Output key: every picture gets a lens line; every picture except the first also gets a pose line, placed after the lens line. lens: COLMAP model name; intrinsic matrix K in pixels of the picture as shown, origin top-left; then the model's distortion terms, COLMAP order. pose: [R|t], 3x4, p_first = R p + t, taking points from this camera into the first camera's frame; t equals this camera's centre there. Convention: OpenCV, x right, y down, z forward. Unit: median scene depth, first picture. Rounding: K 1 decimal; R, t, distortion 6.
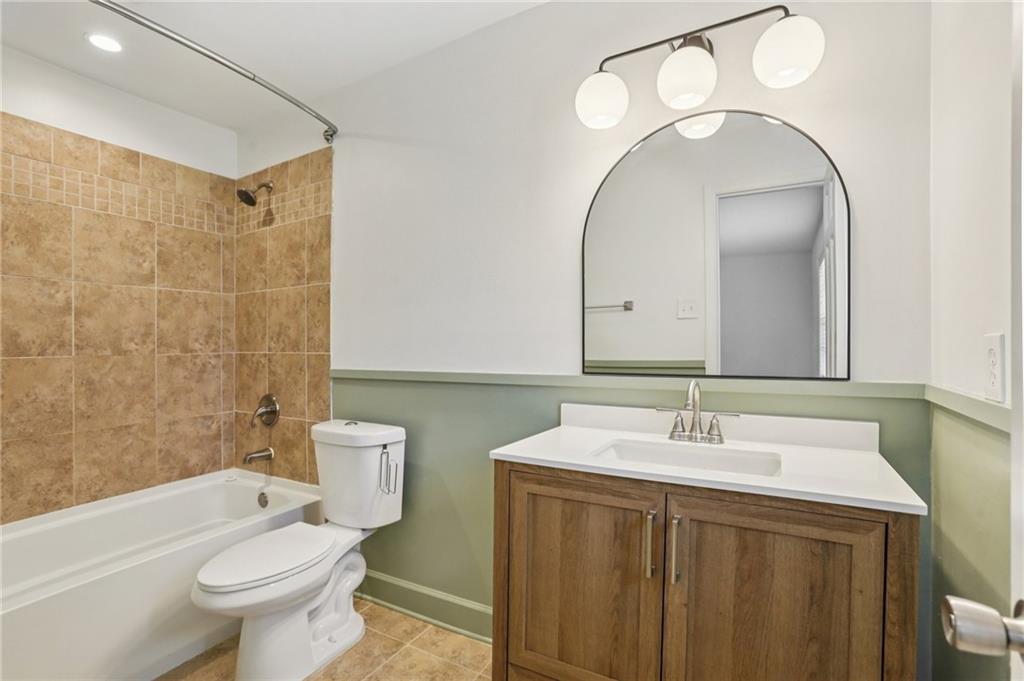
lens RADIAL K [[478.7, 0, 493.8], [0, 478.7, 322.2], [0, 0, 1]] dist [-0.069246, 0.023406]
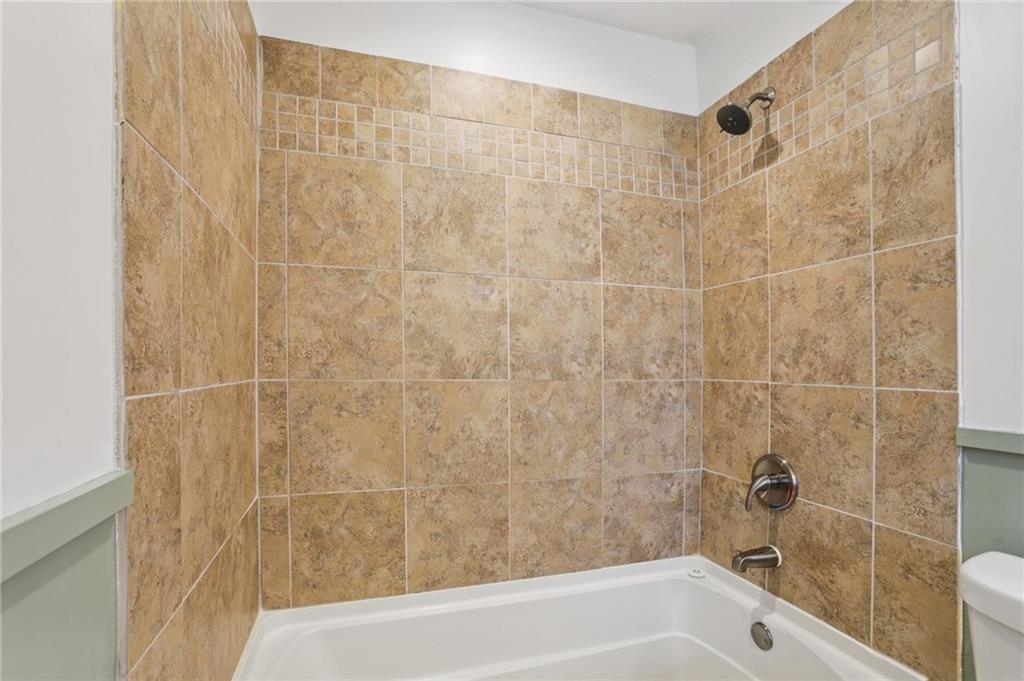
lens RADIAL K [[482.0, 0, 505.8], [0, 482.0, 338.2], [0, 0, 1]] dist [-0.072462, 0.030121]
pose [[0.740934, -0.016116, -0.671384, -0.350108], [0.008865, 0.999860, -0.014218, 0.016069], [0.671519, 0.004582, 0.740973, 0.370442]]
